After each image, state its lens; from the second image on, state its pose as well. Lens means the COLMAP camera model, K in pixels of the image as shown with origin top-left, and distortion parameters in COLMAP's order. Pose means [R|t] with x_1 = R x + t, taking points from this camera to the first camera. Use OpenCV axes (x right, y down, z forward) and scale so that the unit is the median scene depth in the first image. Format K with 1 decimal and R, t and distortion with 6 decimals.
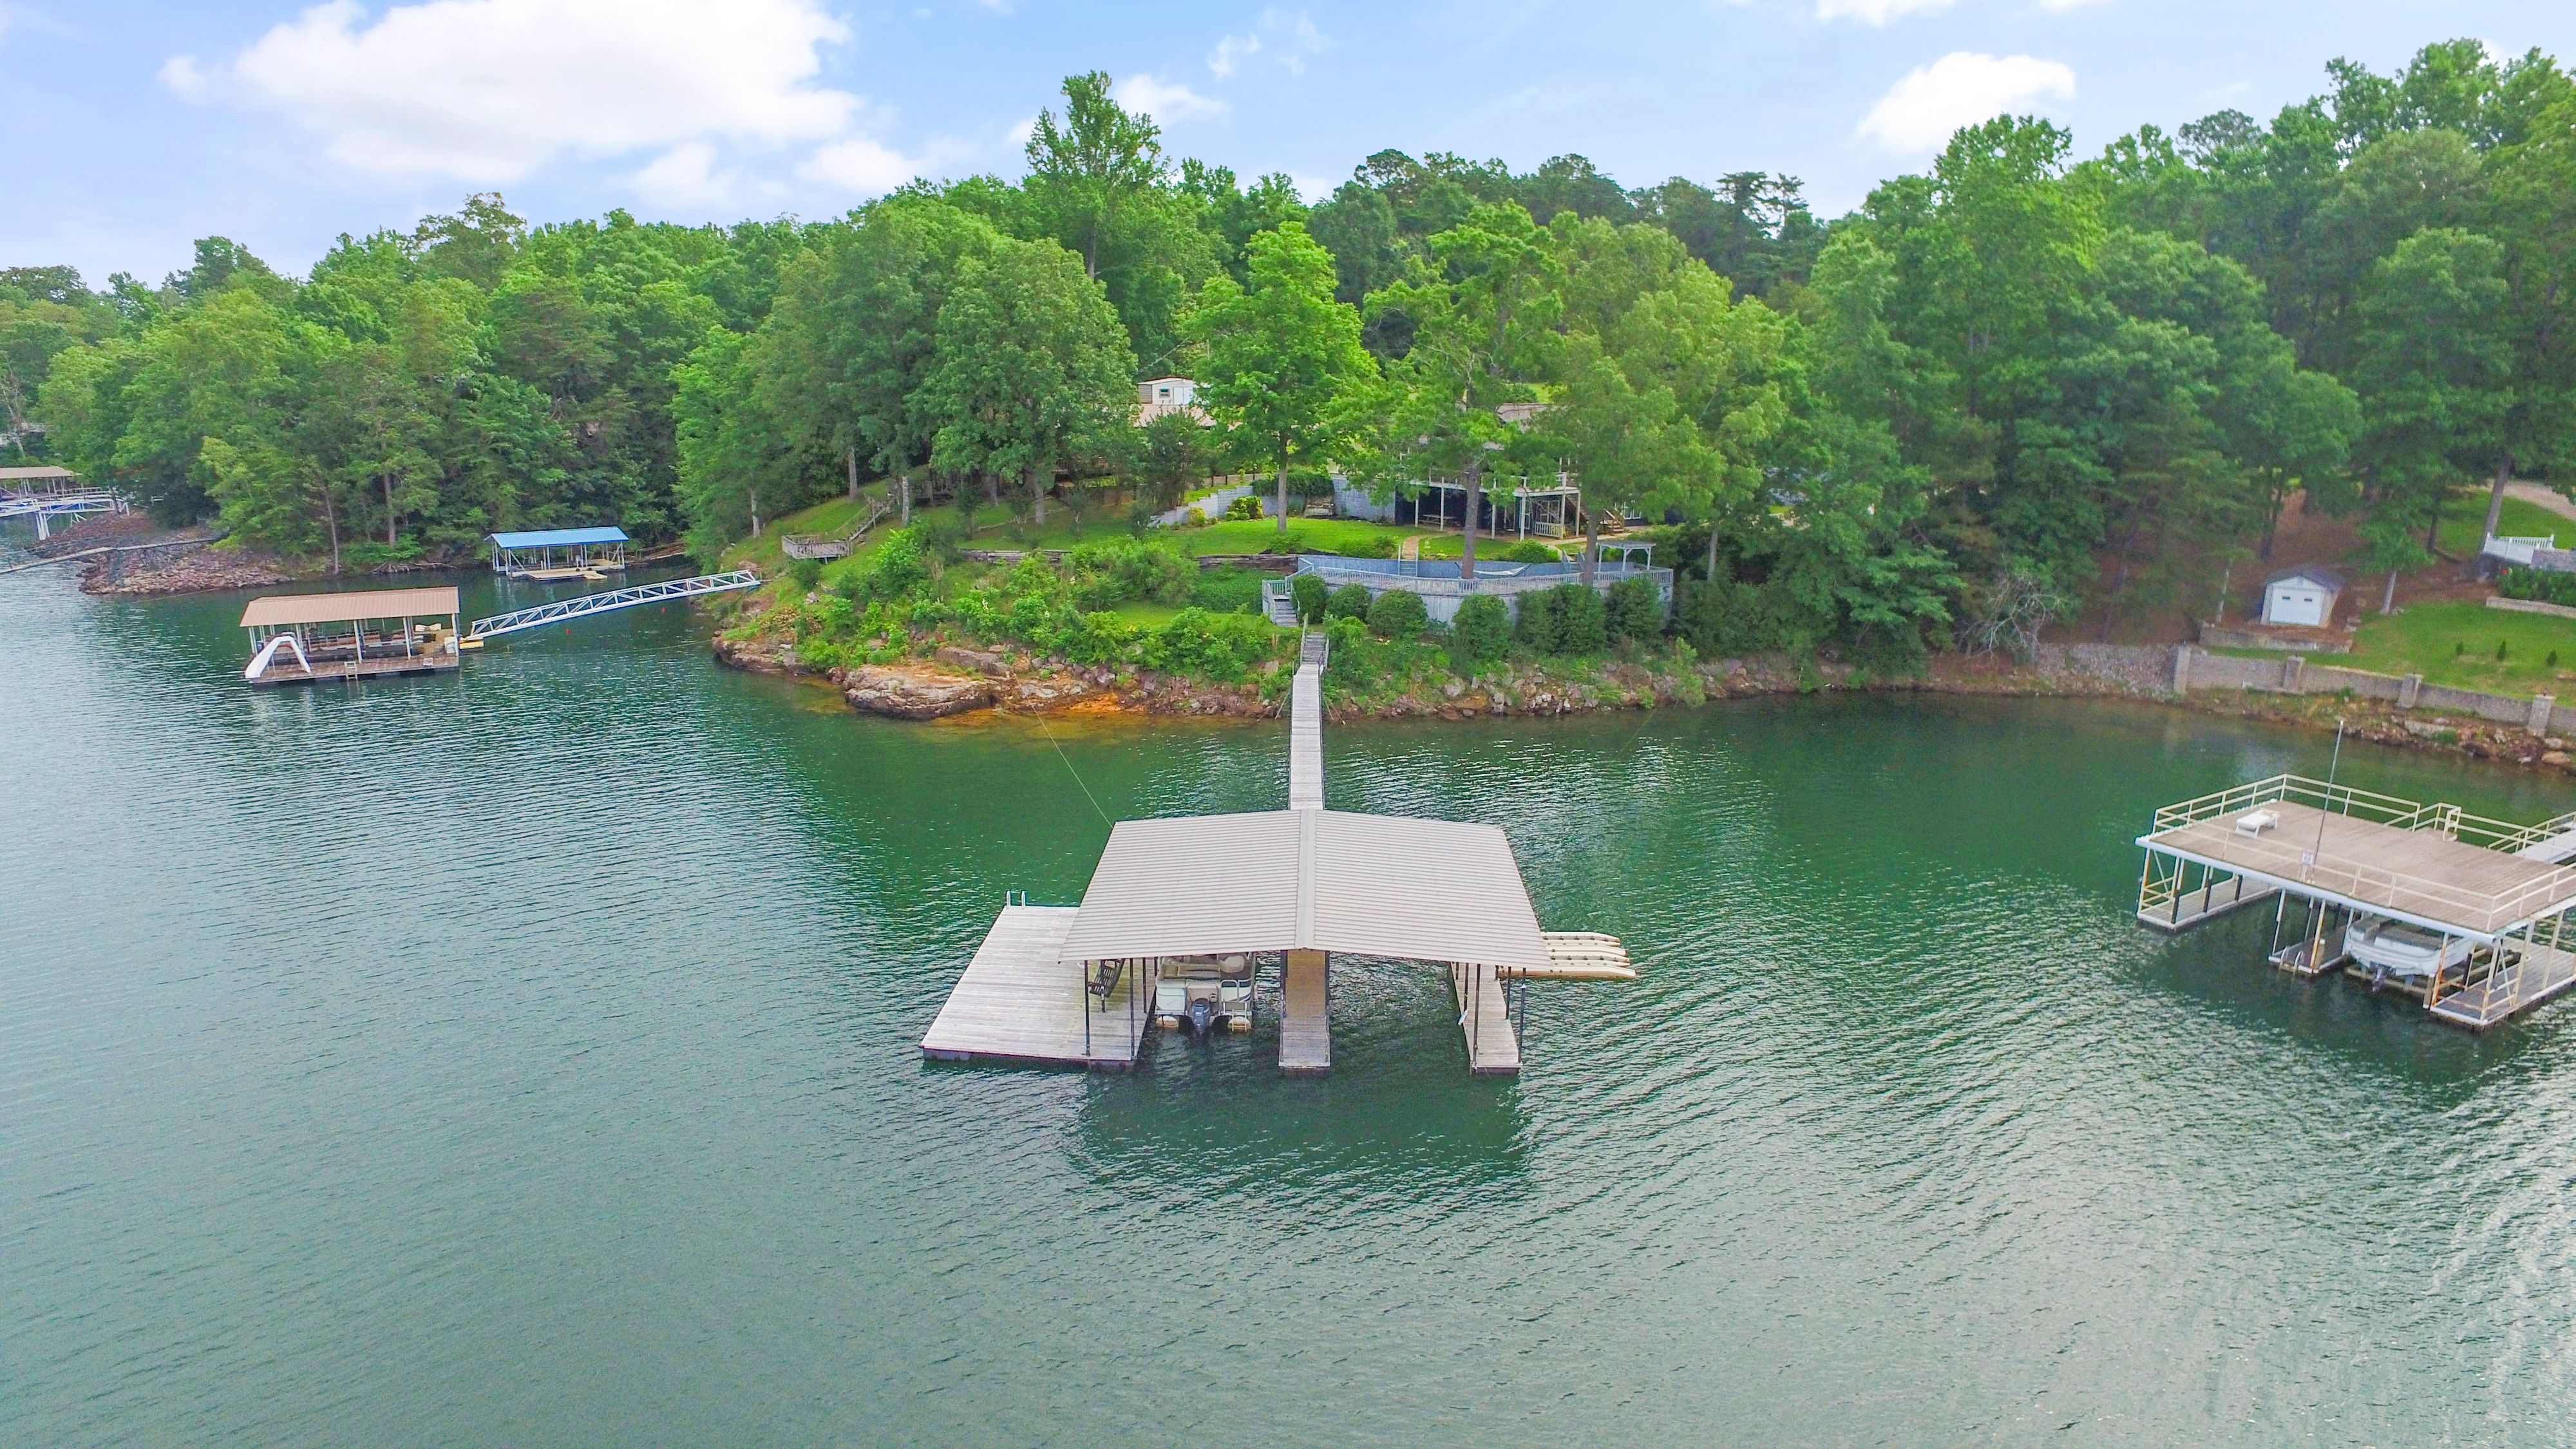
lens RADIAL K [[1480.2, 0, 1285.6], [0, 1480.2, 720.8], [0, 0, 1]] dist [-0.121855, 0.089441]
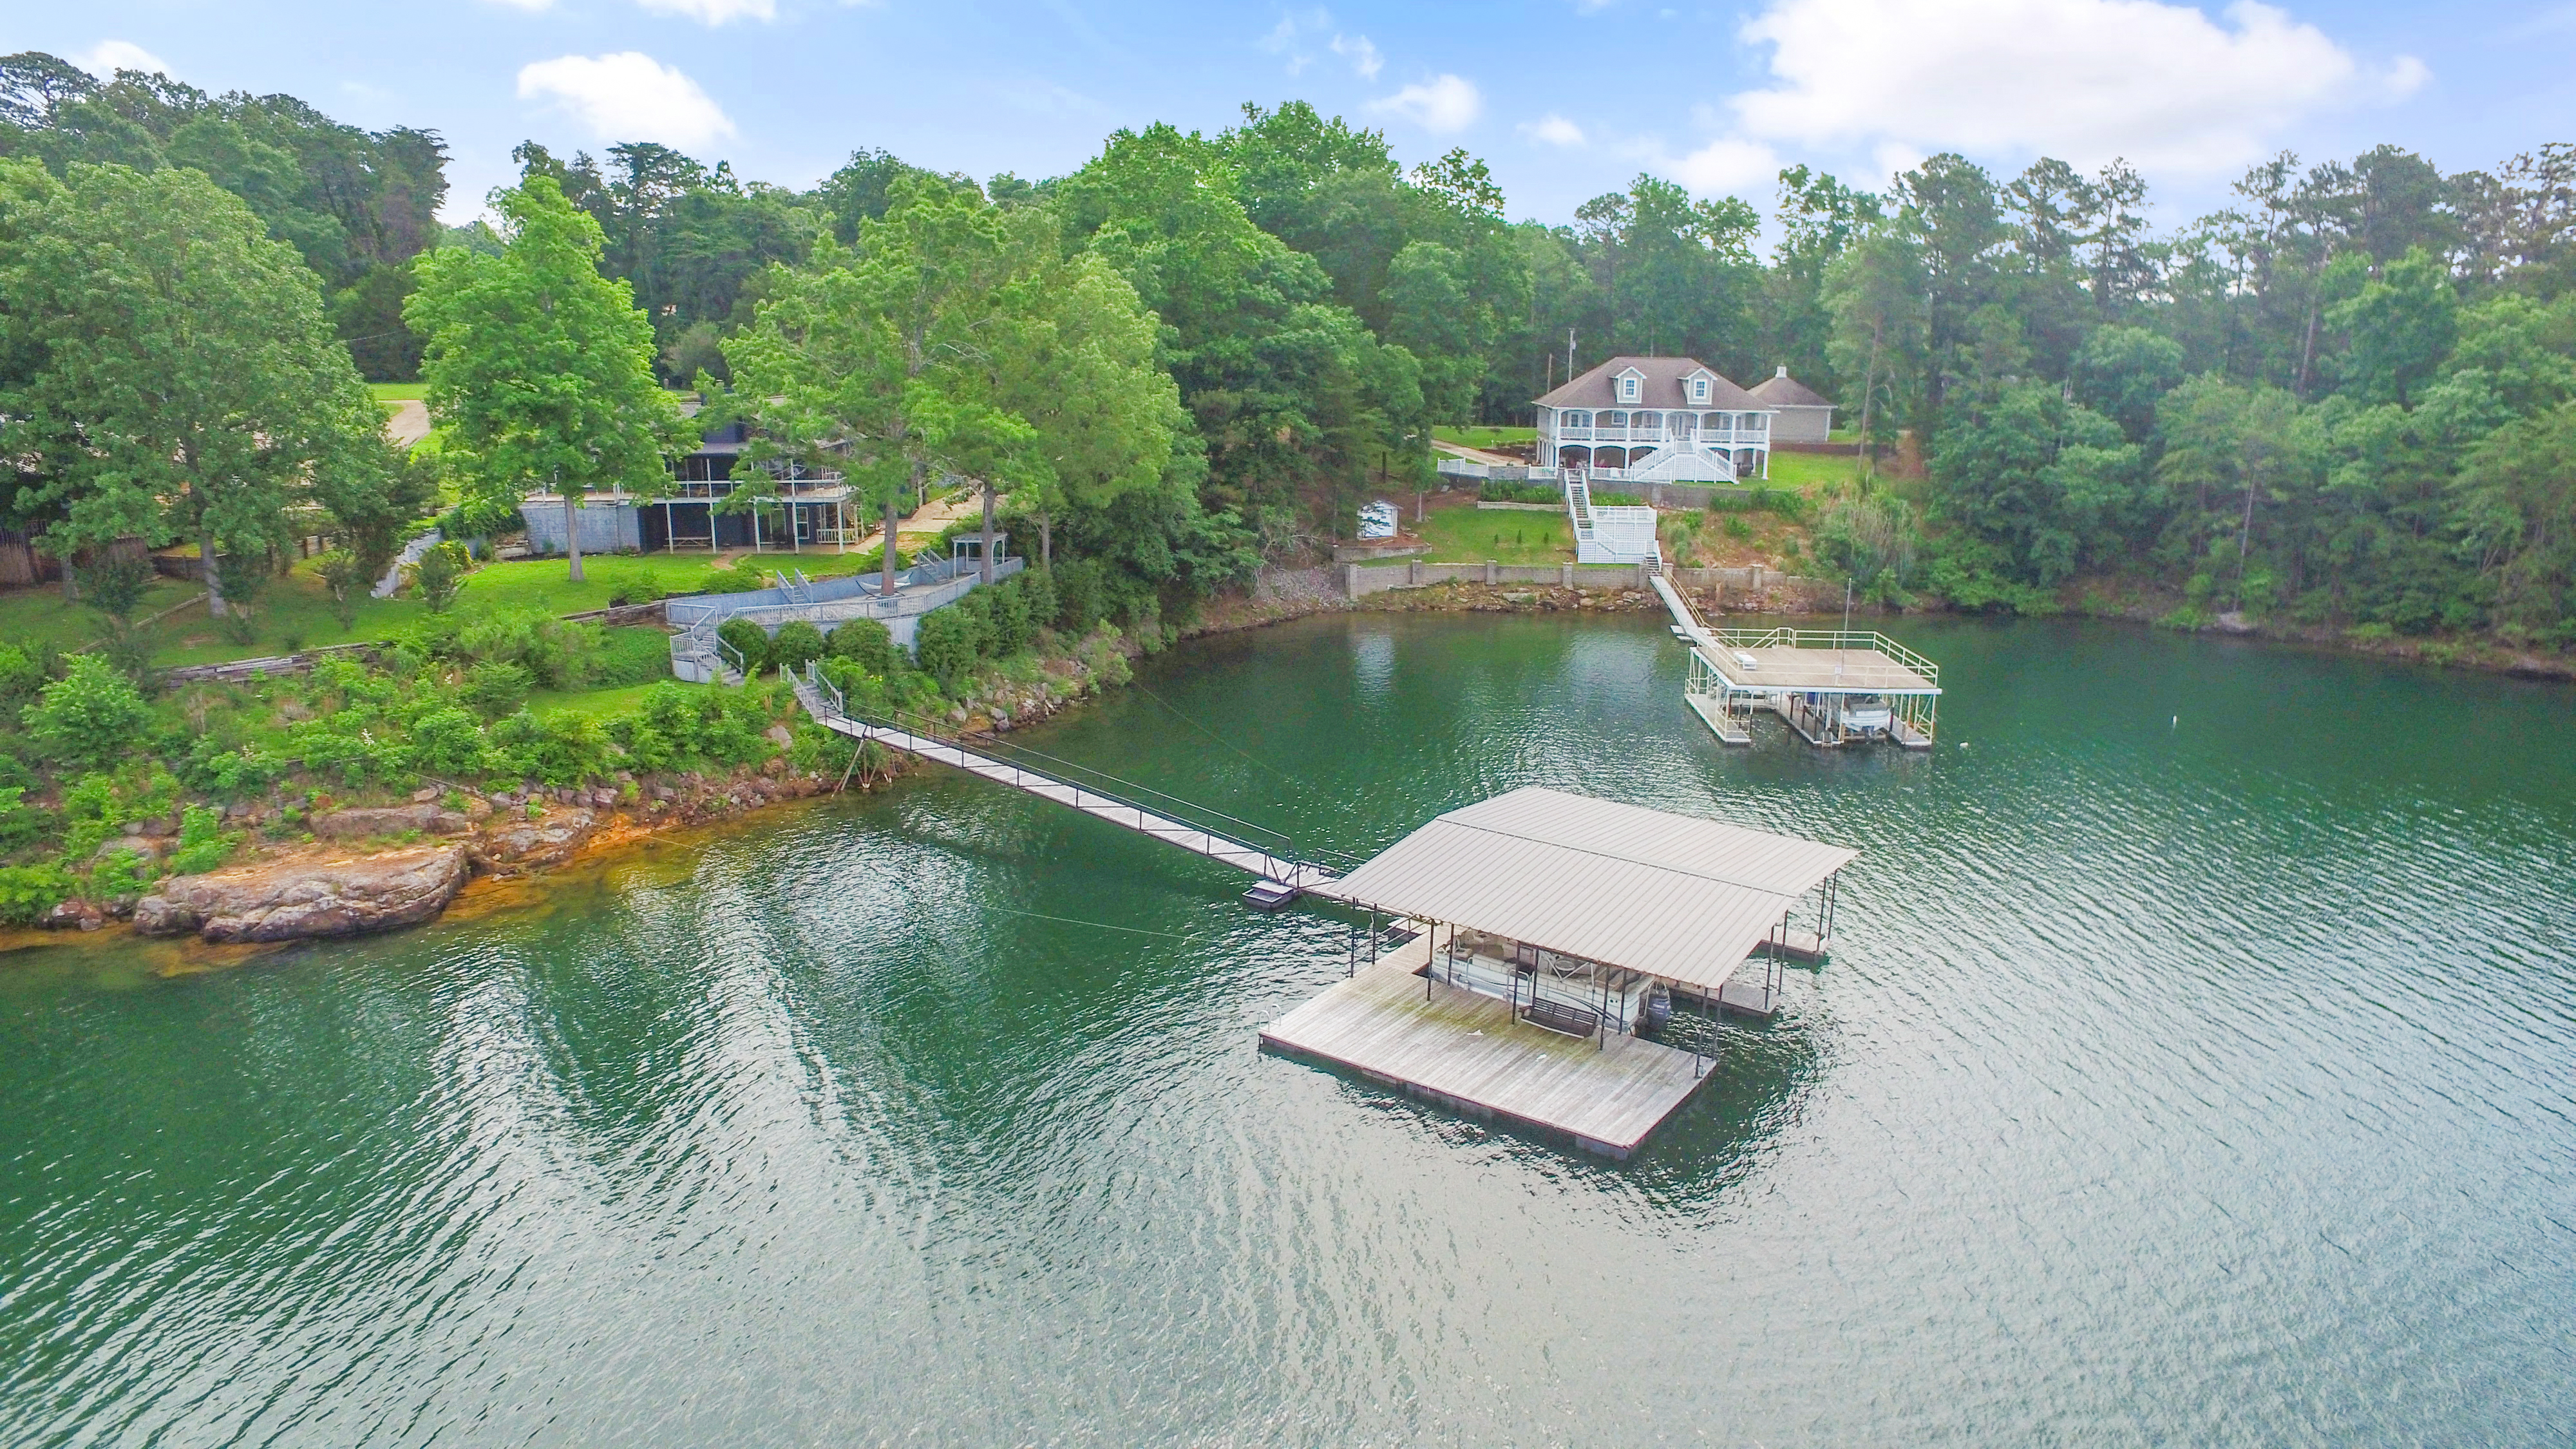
lens RADIAL K [[1480.2, 0, 1285.6], [0, 1480.2, 720.8], [0, 0, 1]] dist [-0.121855, 0.089441]
pose [[0.572499, -0.207003, 0.793344, -0.456909], [0.195574, 0.974151, 0.113049, -0.075042], [-0.796238, 0.090437, 0.598185, 0.279597]]
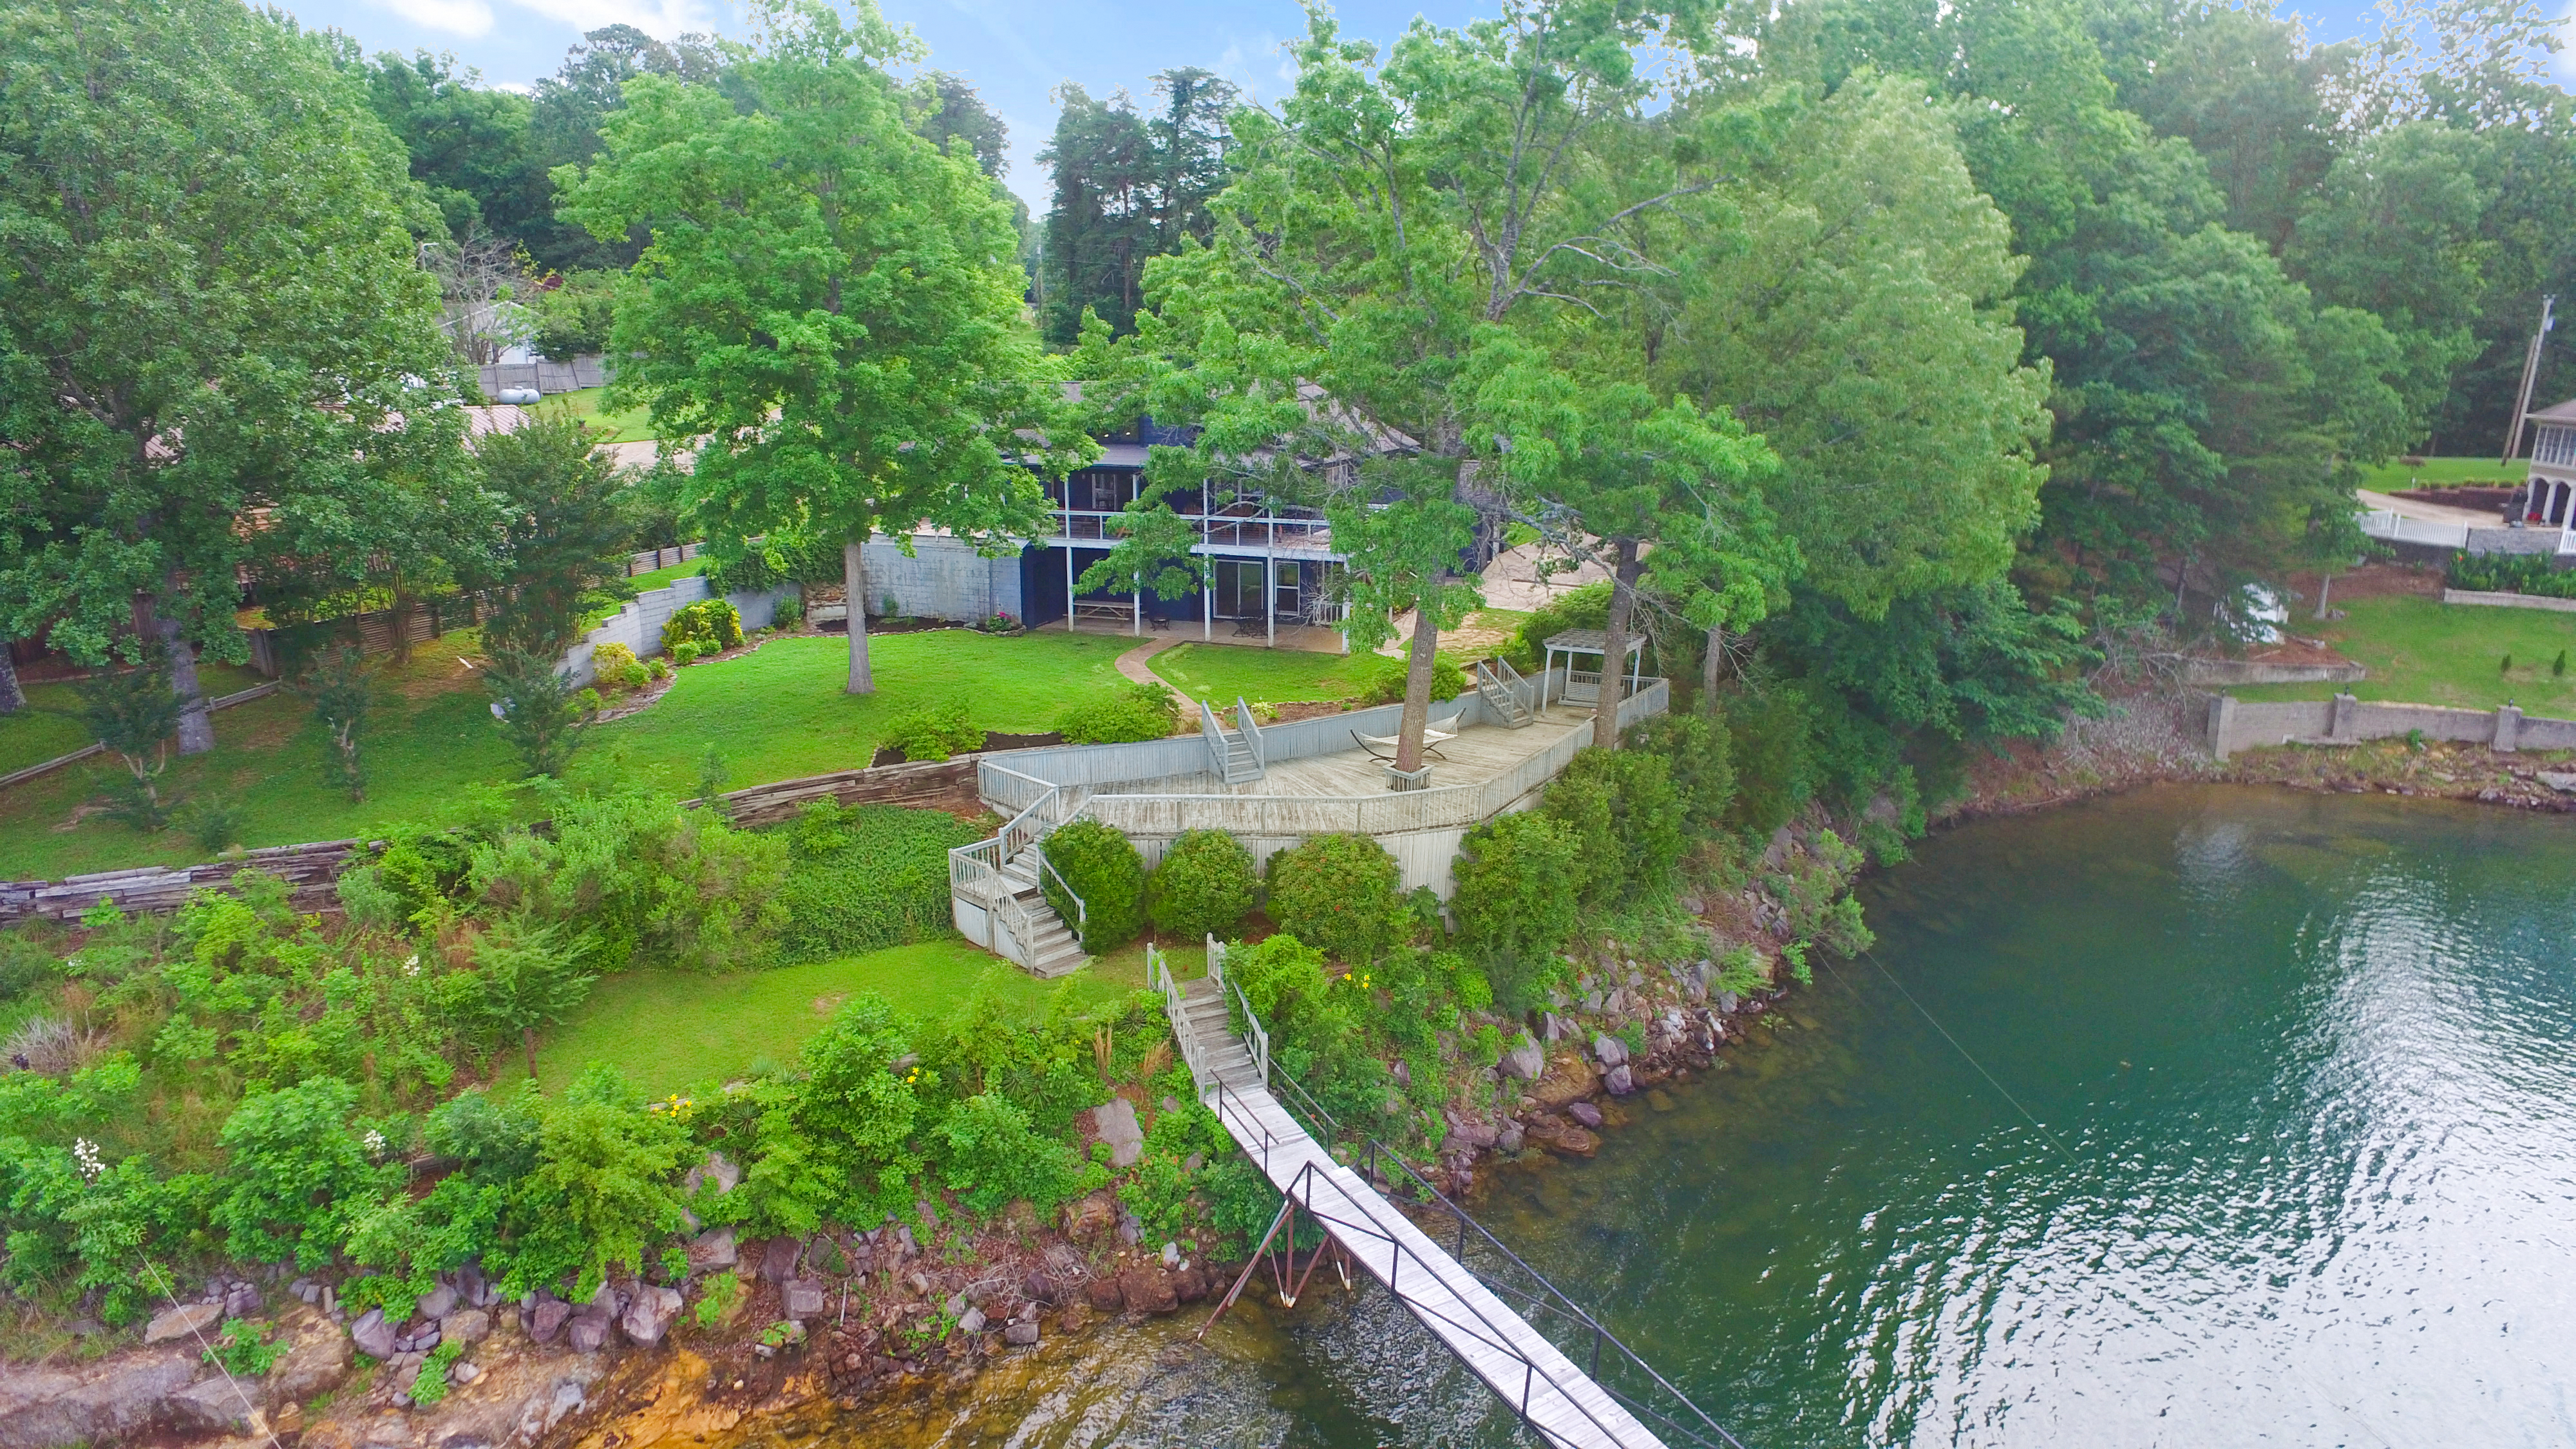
lens RADIAL K [[1480.2, 0, 1285.6], [0, 1480.2, 720.8], [0, 0, 1]] dist [-0.121855, 0.089441]
pose [[0.840264, -0.139693, 0.523873, -0.139152], [0.135065, 0.989708, 0.047273, -0.135725], [-0.525085, 0.031035, 0.850484, 0.633336]]
